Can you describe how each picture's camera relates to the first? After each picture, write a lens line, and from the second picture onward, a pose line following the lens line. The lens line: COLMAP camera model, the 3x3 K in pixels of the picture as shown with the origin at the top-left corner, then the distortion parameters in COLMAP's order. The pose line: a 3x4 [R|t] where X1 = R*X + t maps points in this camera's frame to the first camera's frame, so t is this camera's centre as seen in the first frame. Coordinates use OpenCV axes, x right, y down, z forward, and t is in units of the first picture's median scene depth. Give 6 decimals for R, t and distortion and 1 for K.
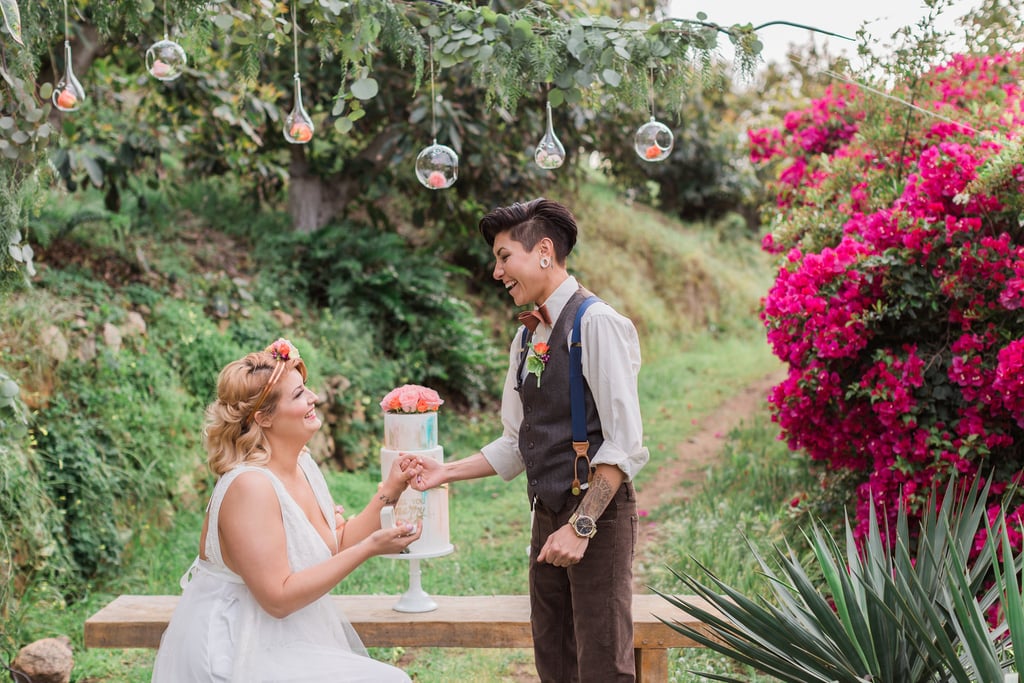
lens RADIAL K [[1532.7, 0, 513.7], [0, 1532.7, 315.9], [0, 0, 1]] dist [0.012344, -0.074877]
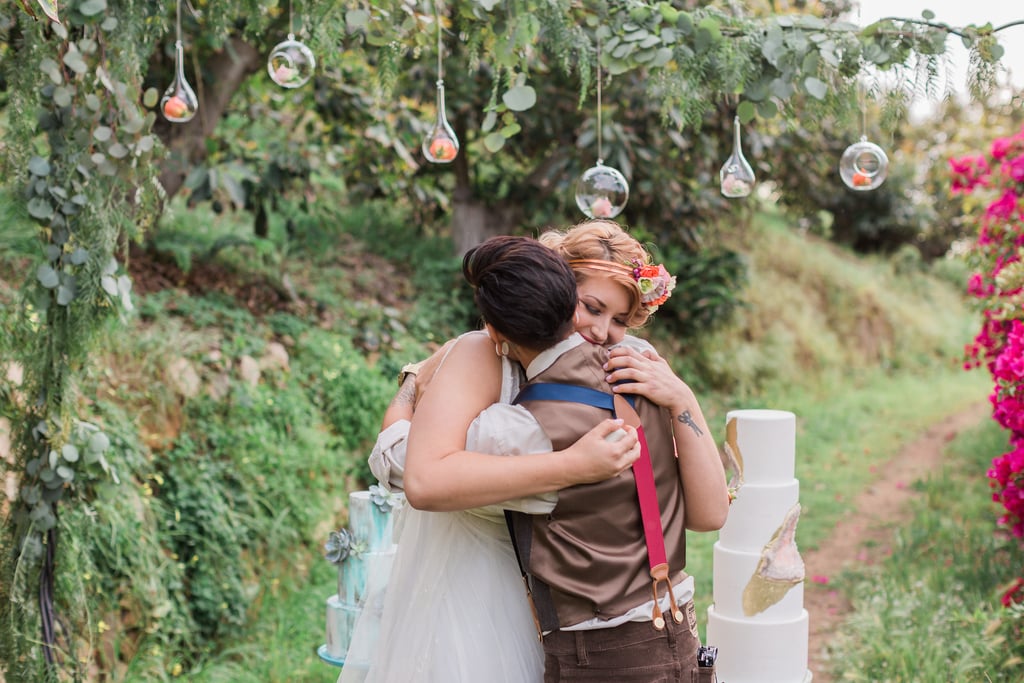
lens RADIAL K [[1511.3, 0, 509.8], [0, 1511.3, 316.5], [0, 0, 1]] dist [0.015428, -0.058867]
pose [[0.993435, 0.024438, -0.111759, -0.004185], [-0.026217, 0.999551, -0.014476, -0.011186], [0.111355, 0.017311, 0.993630, 0.120763]]
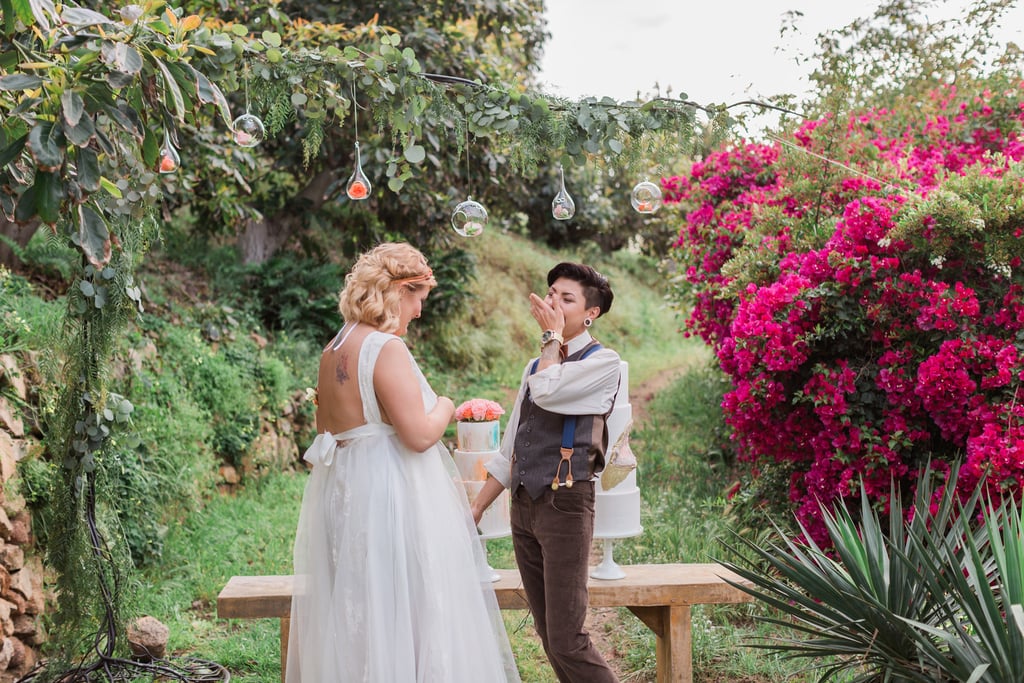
lens RADIAL K [[1375.5, 0, 528.7], [0, 1375.5, 324.7], [0, 0, 1]] dist [-0.025888, 0.004261]
pose [[0.994641, -0.009919, 0.102913, -0.083821], [0.010431, 0.999936, -0.004441, -0.005553], [-0.102862, 0.005491, 0.994680, -0.063071]]
